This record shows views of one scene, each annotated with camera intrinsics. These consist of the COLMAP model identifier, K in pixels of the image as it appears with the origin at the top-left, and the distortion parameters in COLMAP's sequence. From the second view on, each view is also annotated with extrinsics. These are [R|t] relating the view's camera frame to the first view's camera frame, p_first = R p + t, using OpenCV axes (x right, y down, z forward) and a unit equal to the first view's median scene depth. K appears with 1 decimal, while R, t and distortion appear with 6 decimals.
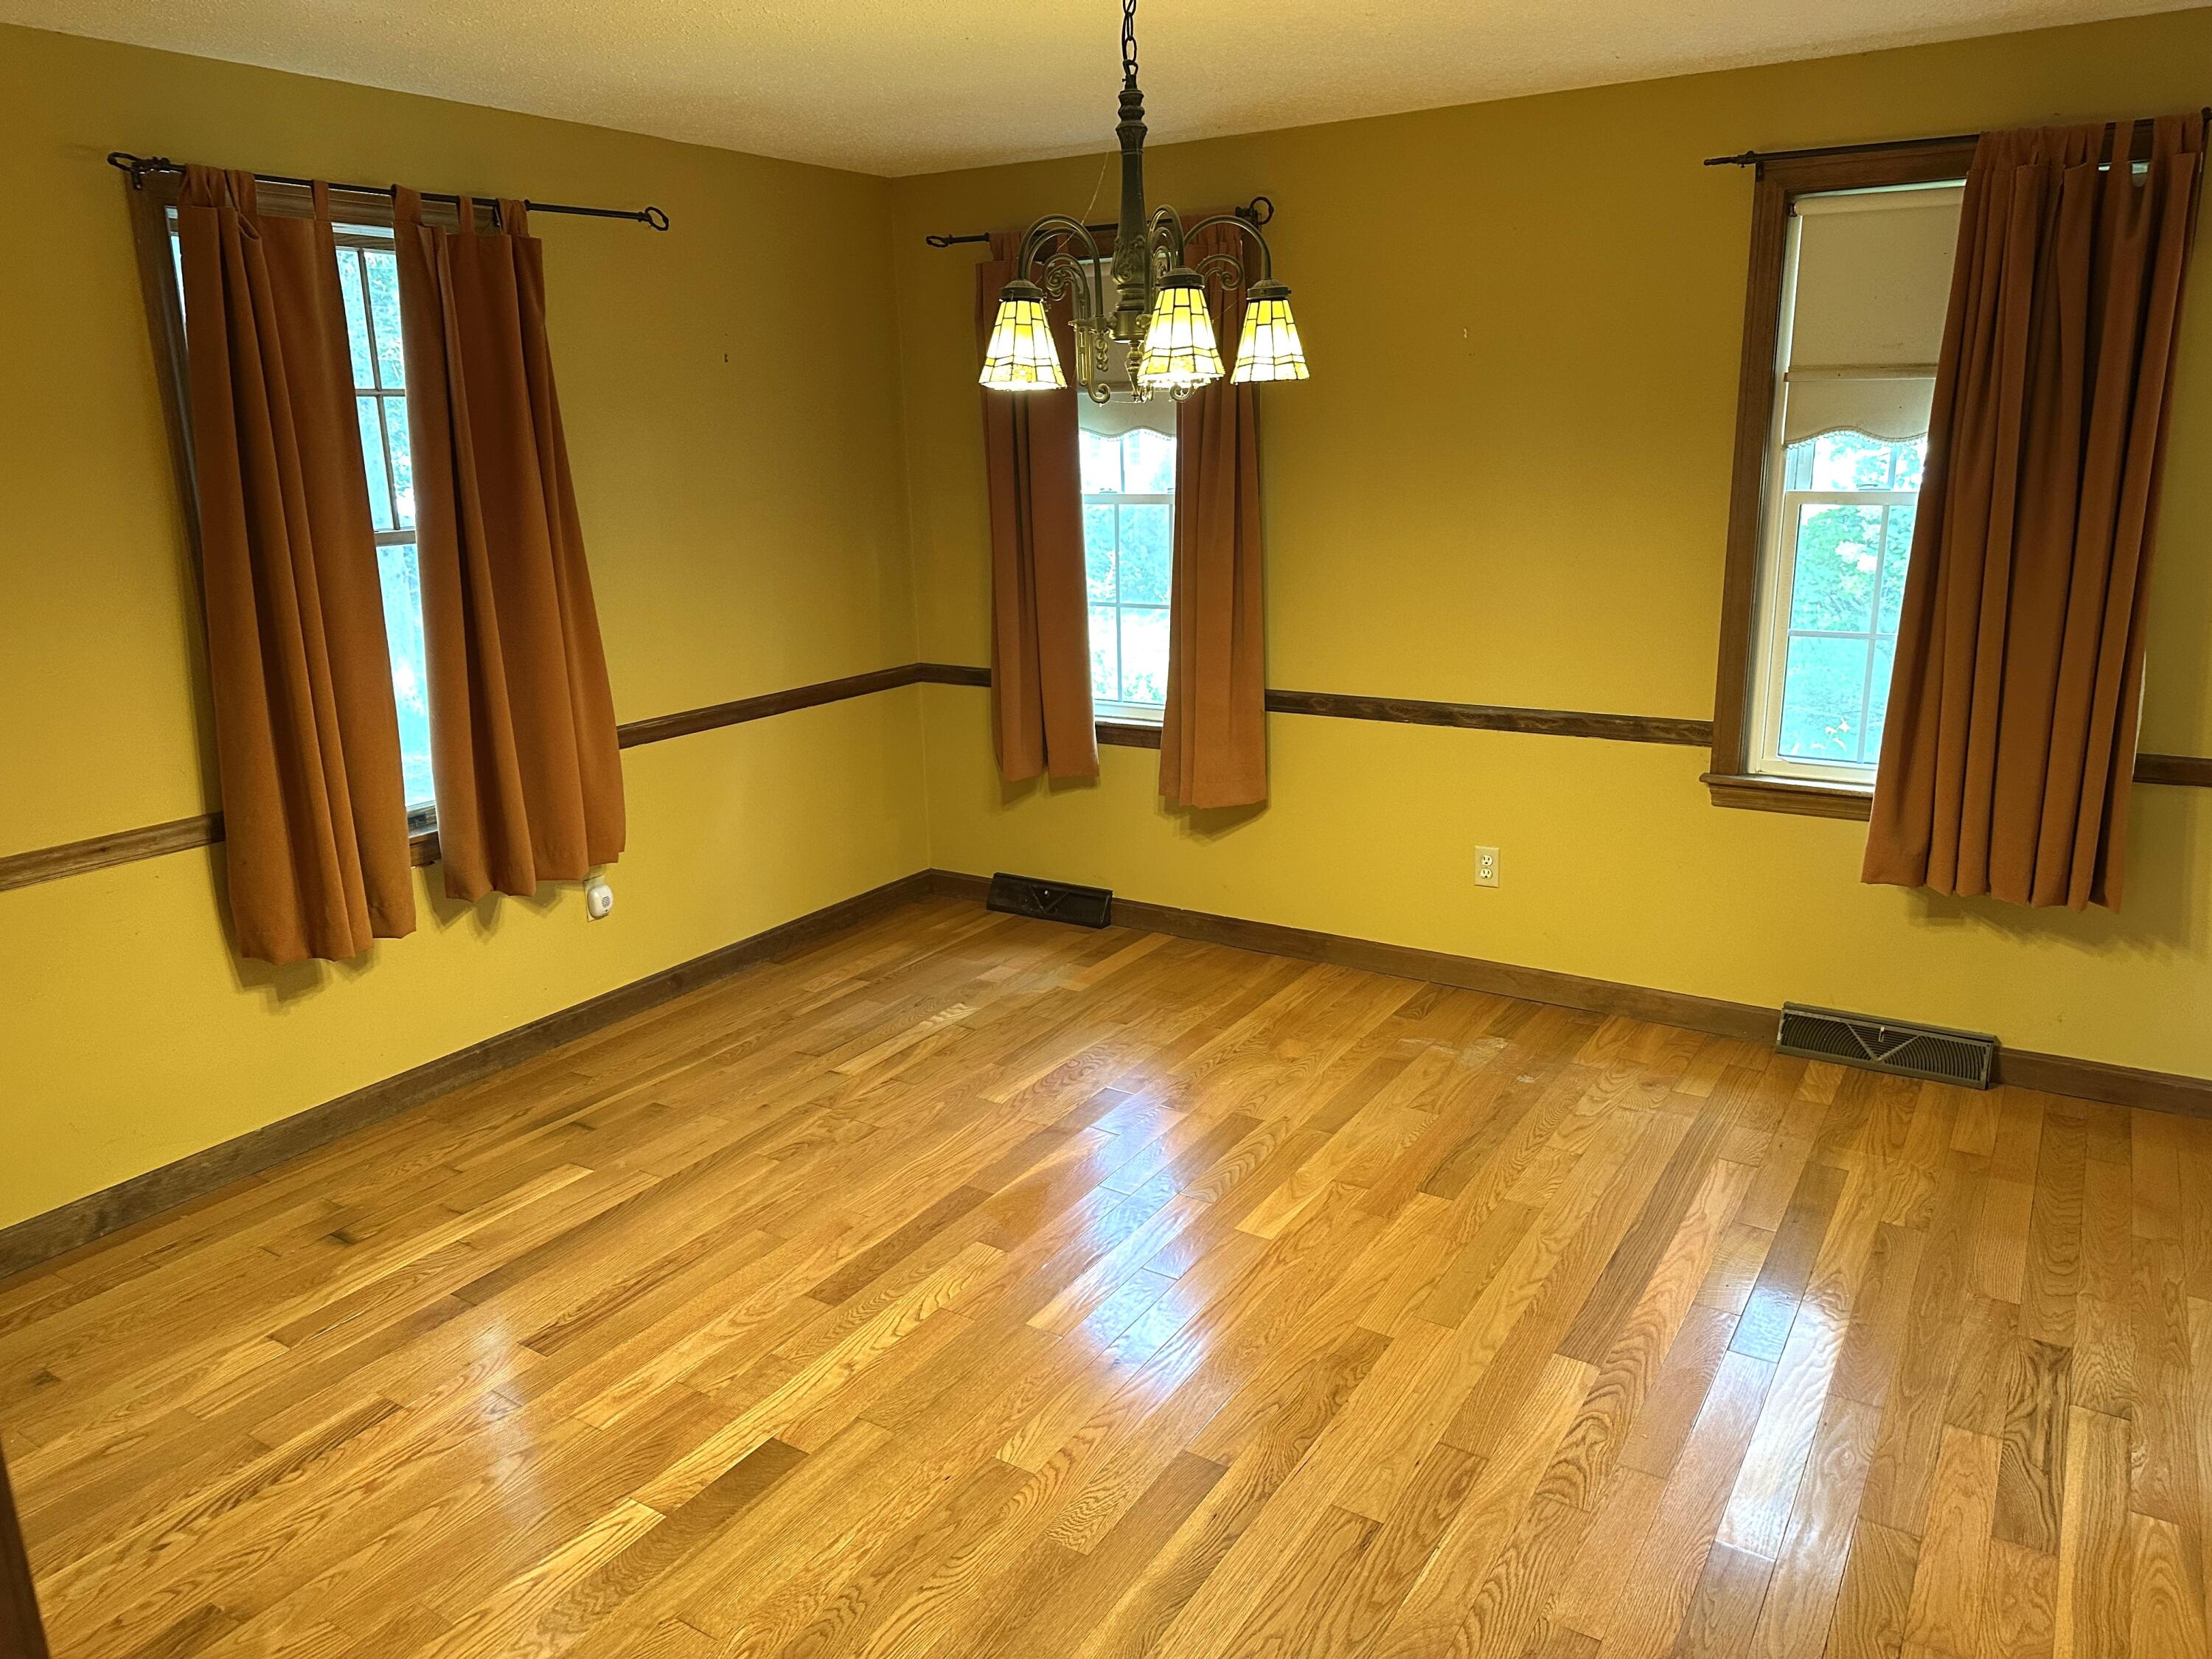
lens RADIAL K [[1563.4, 0, 1106.0], [0, 1563.4, 829.5], [0, 0, 1]] dist [0.081117, -0.116149]
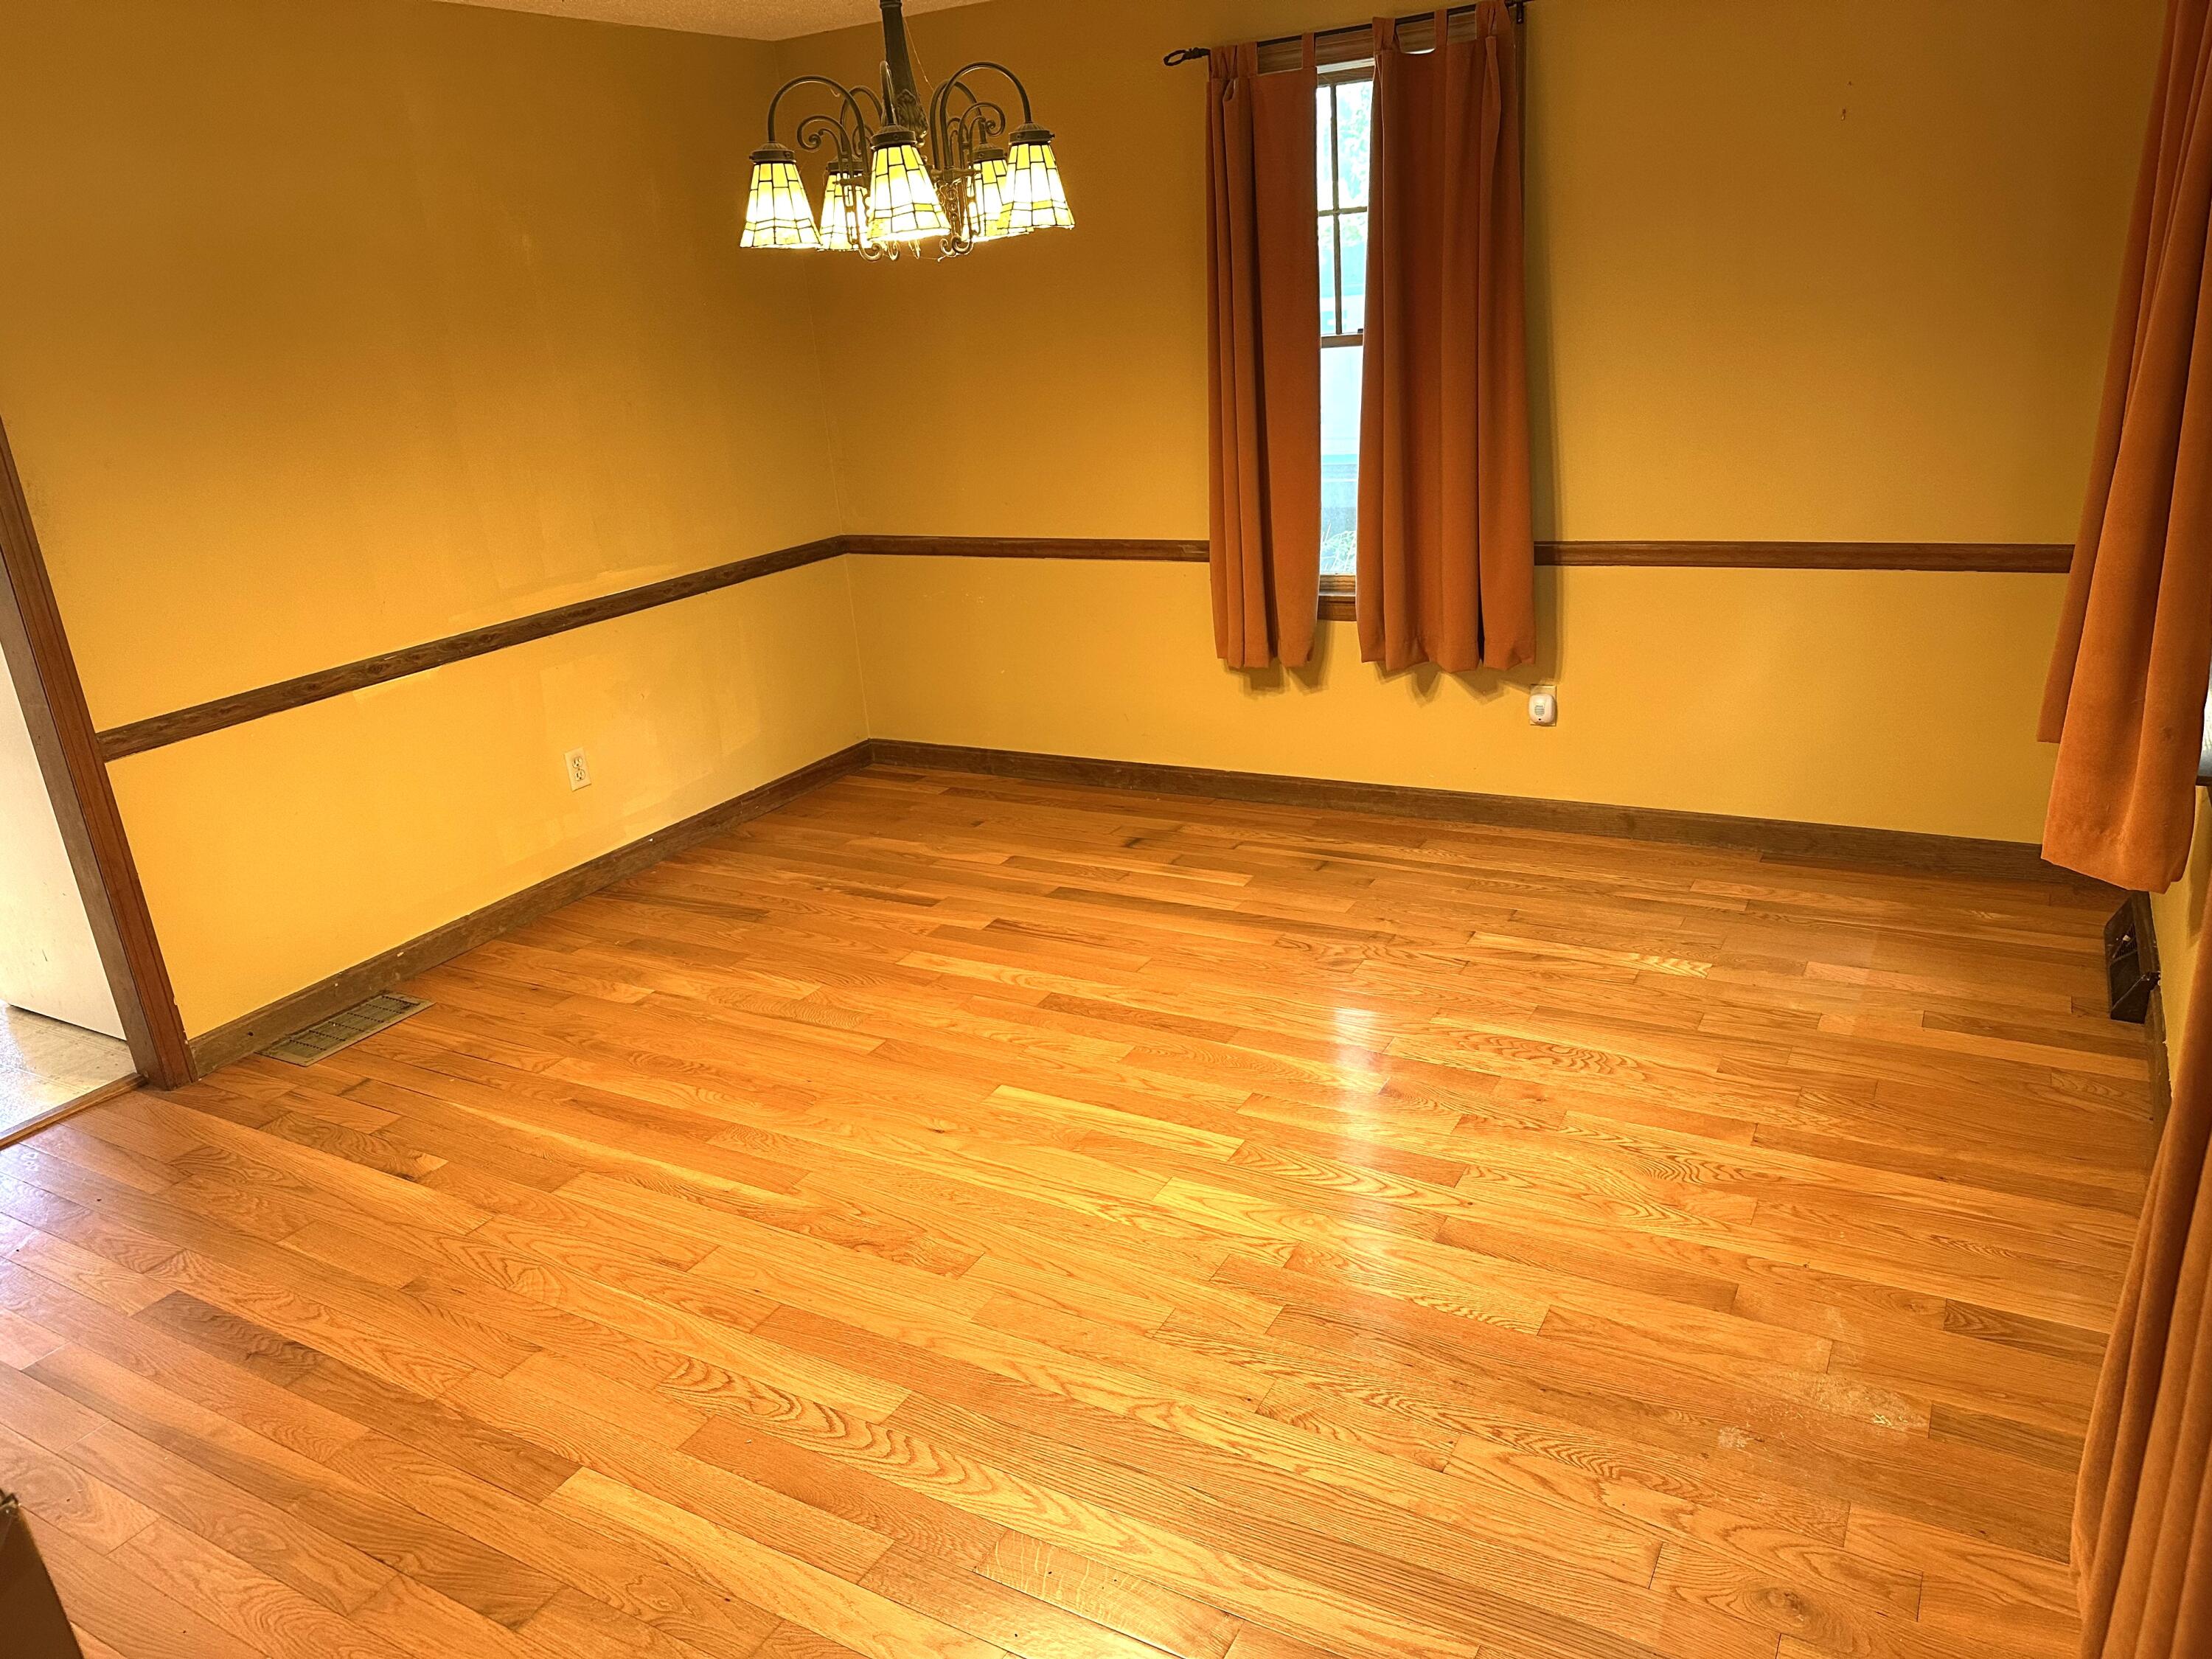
lens RADIAL K [[1570.0, 0, 1106.0], [0, 1570.0, 829.5], [0, 0, 1]] dist [0.164365, -0.262695]
pose [[0.035803, 0.348069, -0.936785, 0.782656], [-0.176972, 0.924779, 0.336845, -0.212501], [0.983565, 0.153724, 0.094708, 0.754458]]
